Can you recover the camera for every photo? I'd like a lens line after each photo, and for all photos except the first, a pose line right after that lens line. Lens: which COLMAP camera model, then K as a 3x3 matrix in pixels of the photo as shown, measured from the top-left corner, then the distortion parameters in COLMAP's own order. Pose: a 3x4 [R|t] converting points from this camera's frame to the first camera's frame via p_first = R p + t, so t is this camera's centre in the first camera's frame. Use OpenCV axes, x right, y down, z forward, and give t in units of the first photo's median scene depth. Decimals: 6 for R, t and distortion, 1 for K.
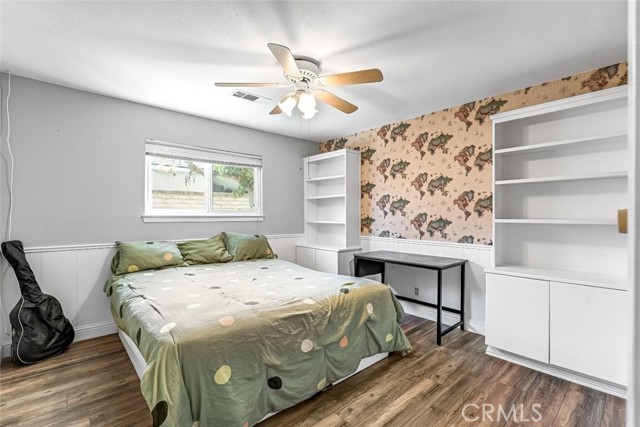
lens RADIAL K [[292.2, 0, 317.1], [0, 292.2, 214.2], [0, 0, 1]] dist [-0.014457, 0.000299]
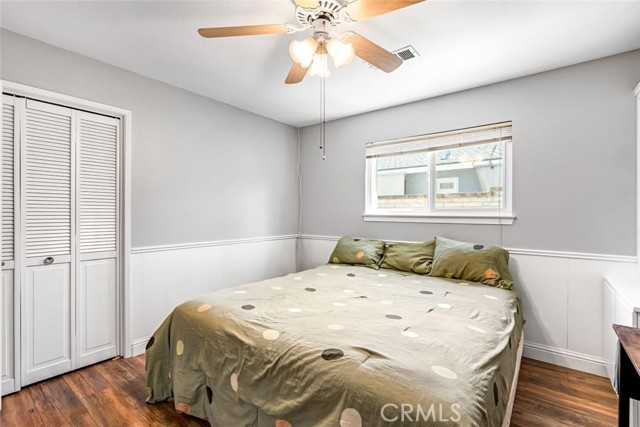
lens RADIAL K [[292.2, 0, 317.1], [0, 292.2, 214.2], [0, 0, 1]] dist [-0.014457, 0.000299]
pose [[0.175271, 0.002775, -0.984516, 0.445484], [-0.000031, 0.999996, 0.002813, -0.001300], [0.984520, -0.000463, 0.175270, 0.623869]]
